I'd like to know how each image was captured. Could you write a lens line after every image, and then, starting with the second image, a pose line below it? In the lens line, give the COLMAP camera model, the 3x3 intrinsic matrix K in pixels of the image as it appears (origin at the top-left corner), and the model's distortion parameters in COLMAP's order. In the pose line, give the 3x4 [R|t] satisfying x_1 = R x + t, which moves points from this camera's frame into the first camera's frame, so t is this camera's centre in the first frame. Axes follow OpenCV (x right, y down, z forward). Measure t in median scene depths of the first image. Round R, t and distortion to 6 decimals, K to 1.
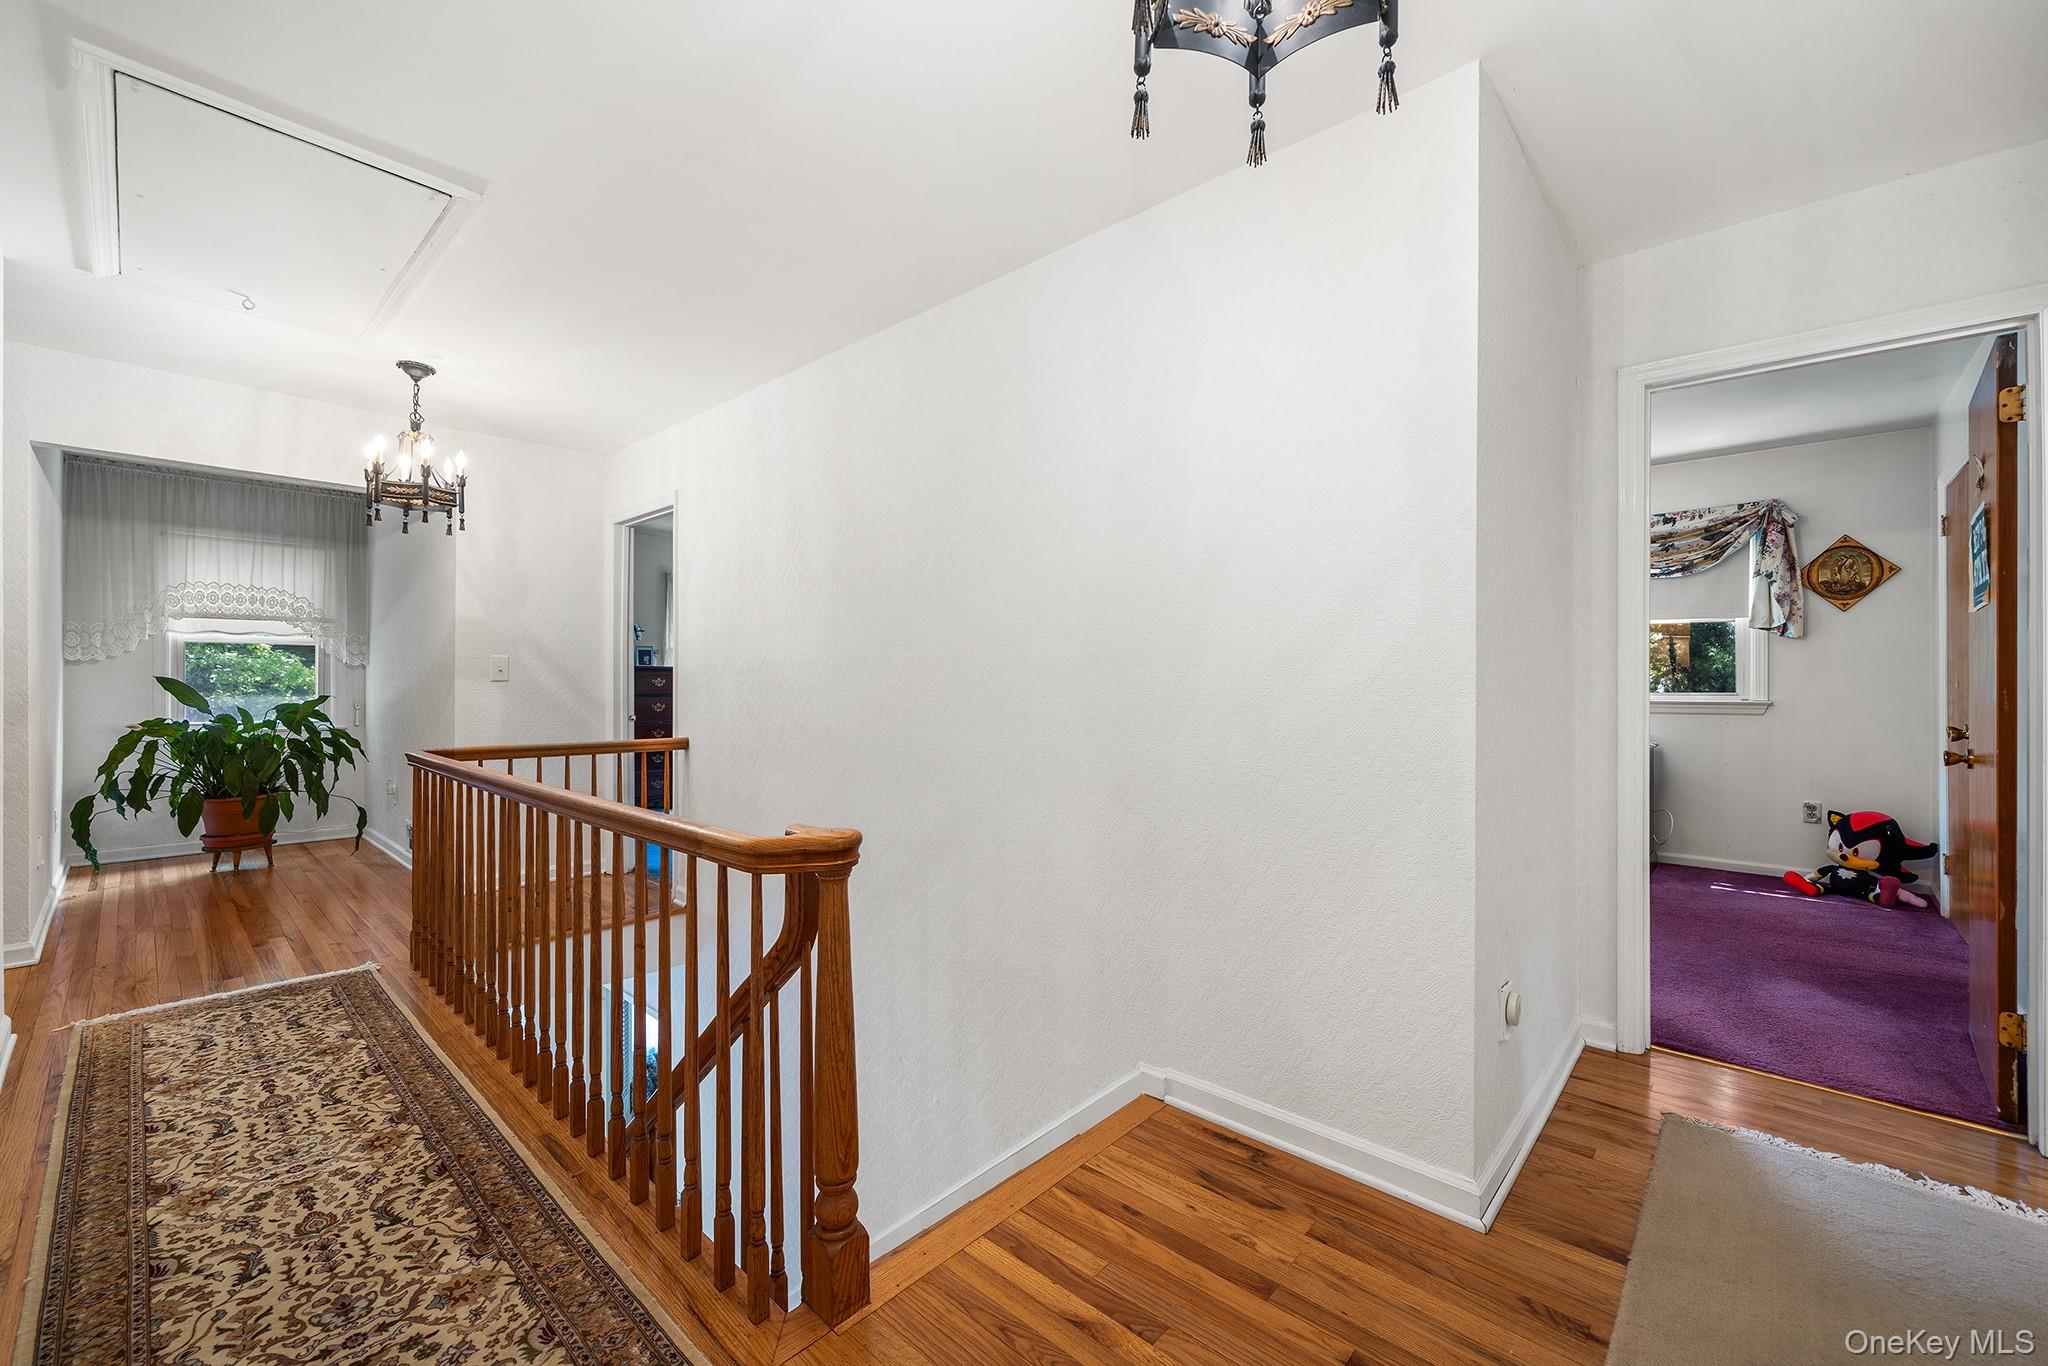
lens RADIAL K [[827.5, 0, 1018.6], [0, 827.5, 688.2], [0, 0, 1]] dist [0.000266, 0.000335]
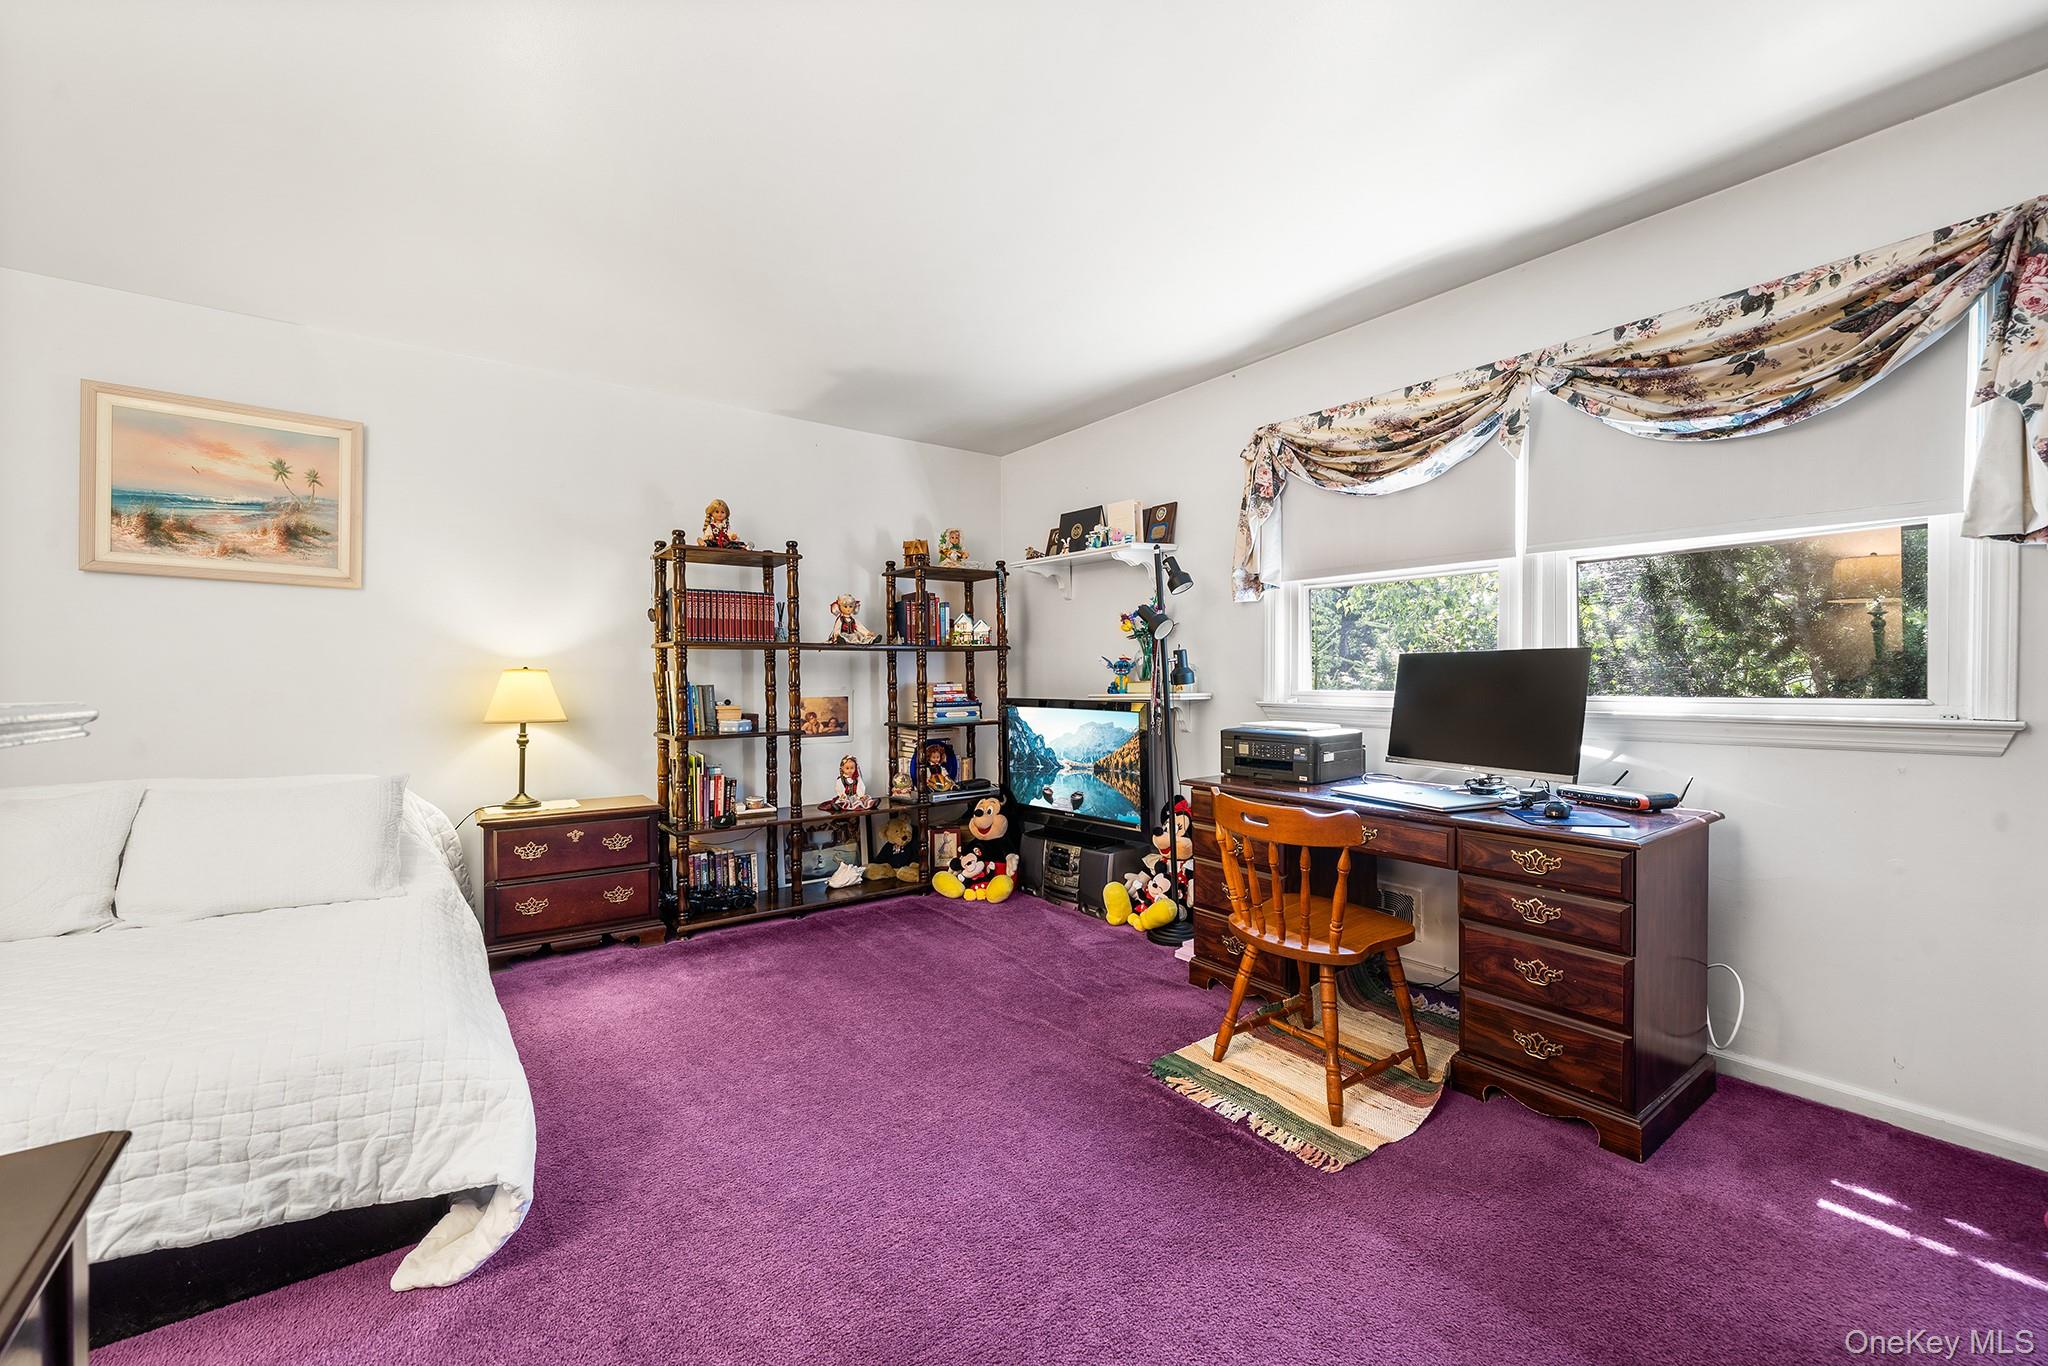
lens RADIAL K [[827.5, 0, 1007.8], [0, 827.5, 691.9], [0, 0, 1]] dist [0.000266, 0.000335]
pose [[0.984290, 0.004606, -0.176500, 0.498262], [-0.003435, 0.999970, 0.006941, 0.000630], [0.176527, -0.006226, 0.984276, 0.523618]]
